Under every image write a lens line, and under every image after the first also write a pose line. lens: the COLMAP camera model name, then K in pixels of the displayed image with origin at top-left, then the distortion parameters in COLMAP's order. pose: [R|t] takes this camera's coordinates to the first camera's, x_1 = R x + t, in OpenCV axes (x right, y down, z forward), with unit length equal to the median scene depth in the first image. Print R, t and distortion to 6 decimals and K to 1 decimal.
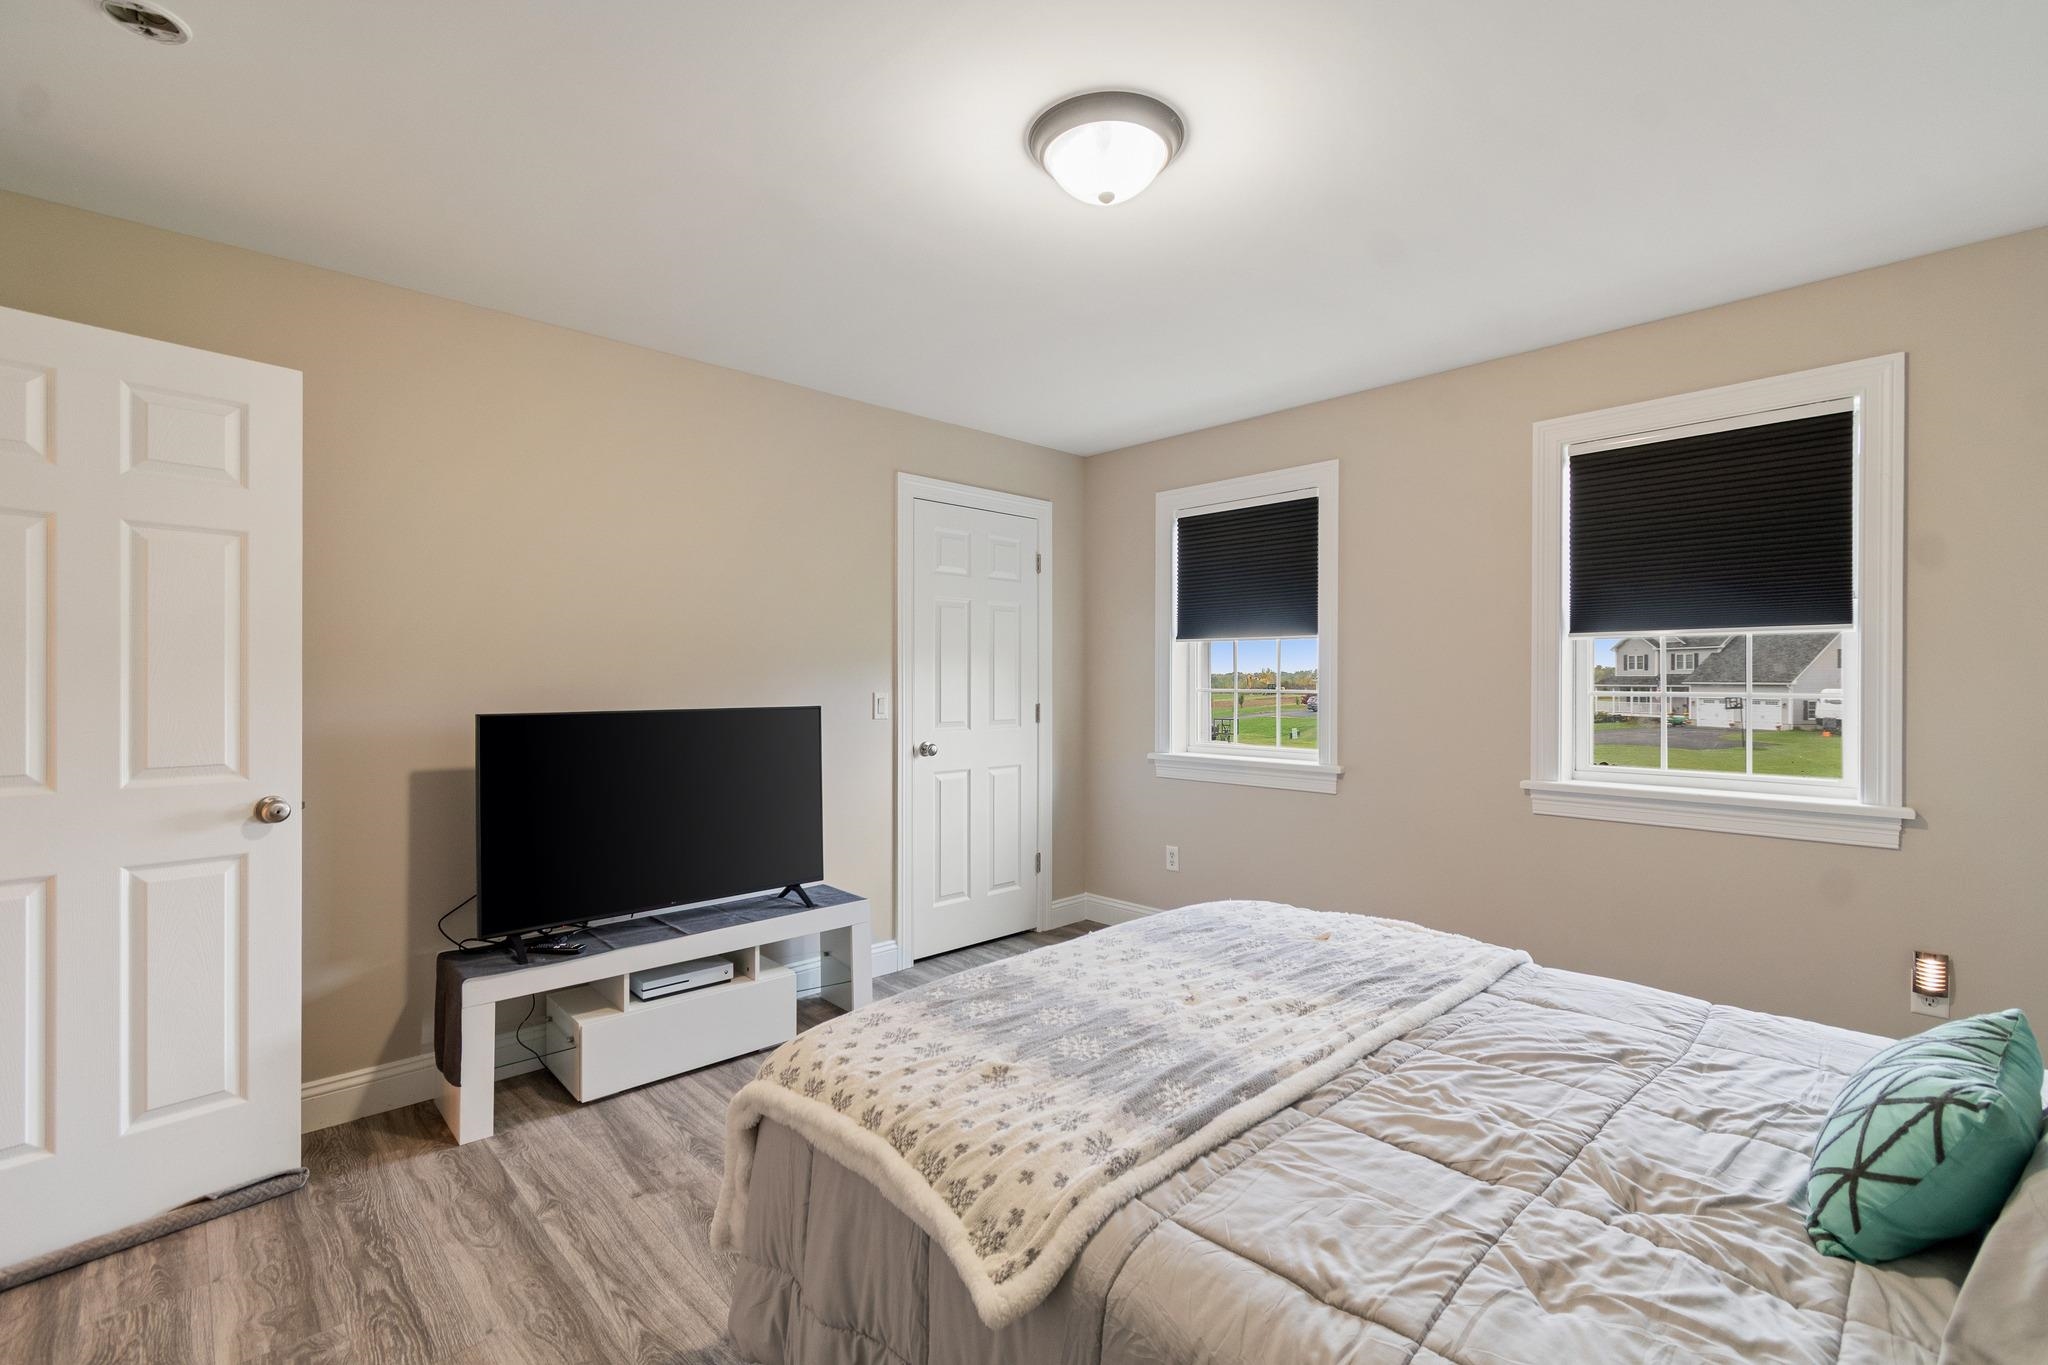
lens RADIAL K [[905.7, 0, 1010.6], [0, 905.7, 682.2], [0, 0, 1]] dist [-0.000689, -0.000119]
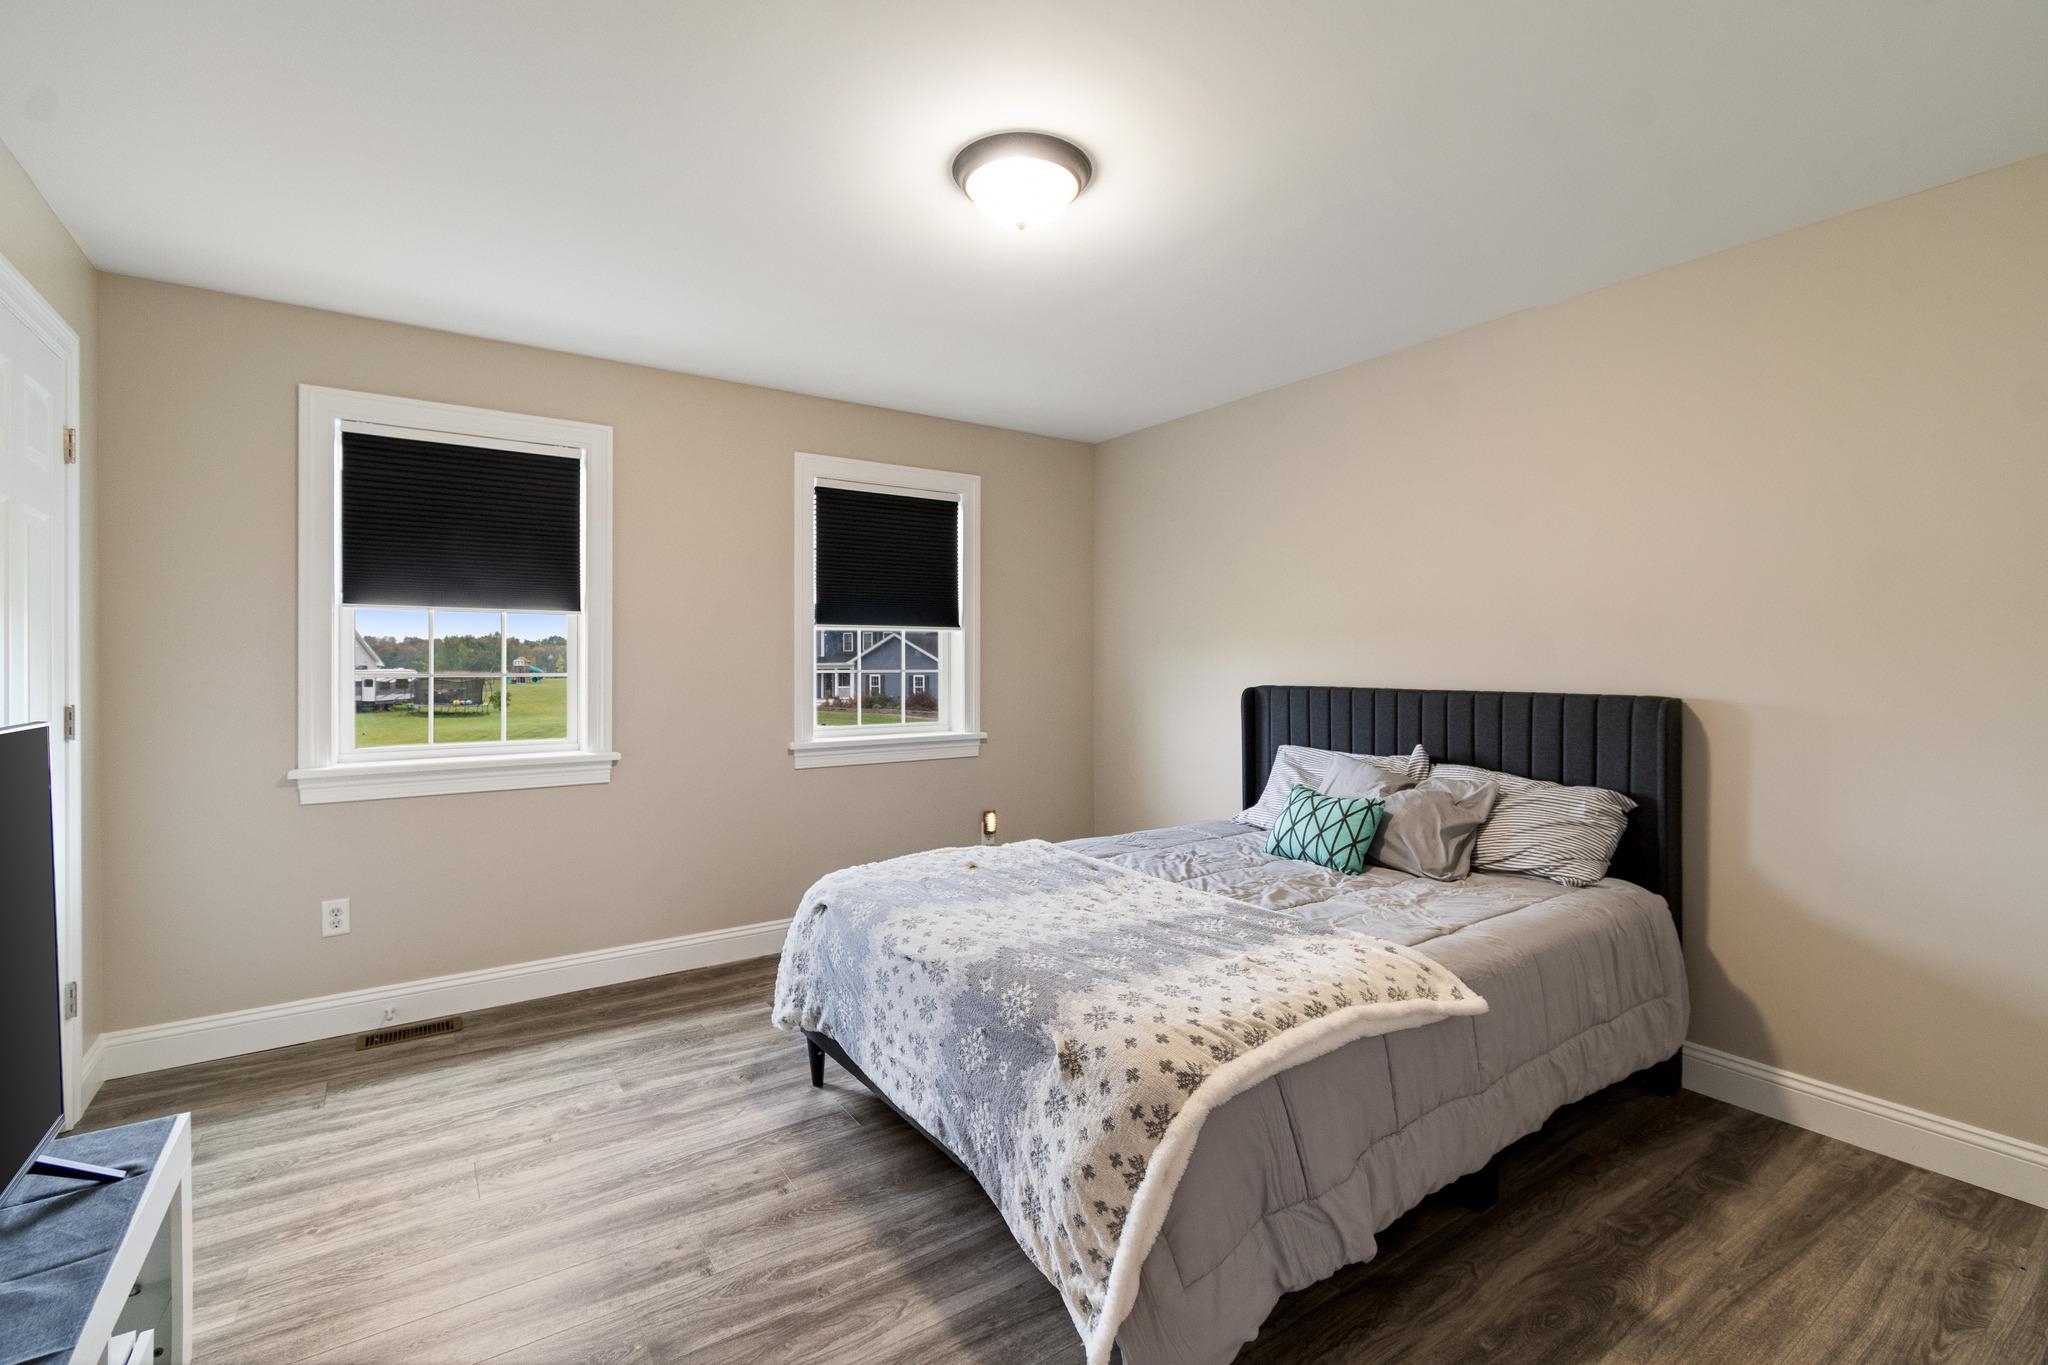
lens RADIAL K [[905.7, 0, 1025.7], [0, 905.7, 678.8], [0, 0, 1]] dist [-0.000689, -0.000119]
pose [[0.147827, -0.021523, 0.988779, -0.607373], [-0.000393, 0.999762, 0.021821, -0.005205], [-0.989013, -0.003615, 0.147784, 0.504450]]
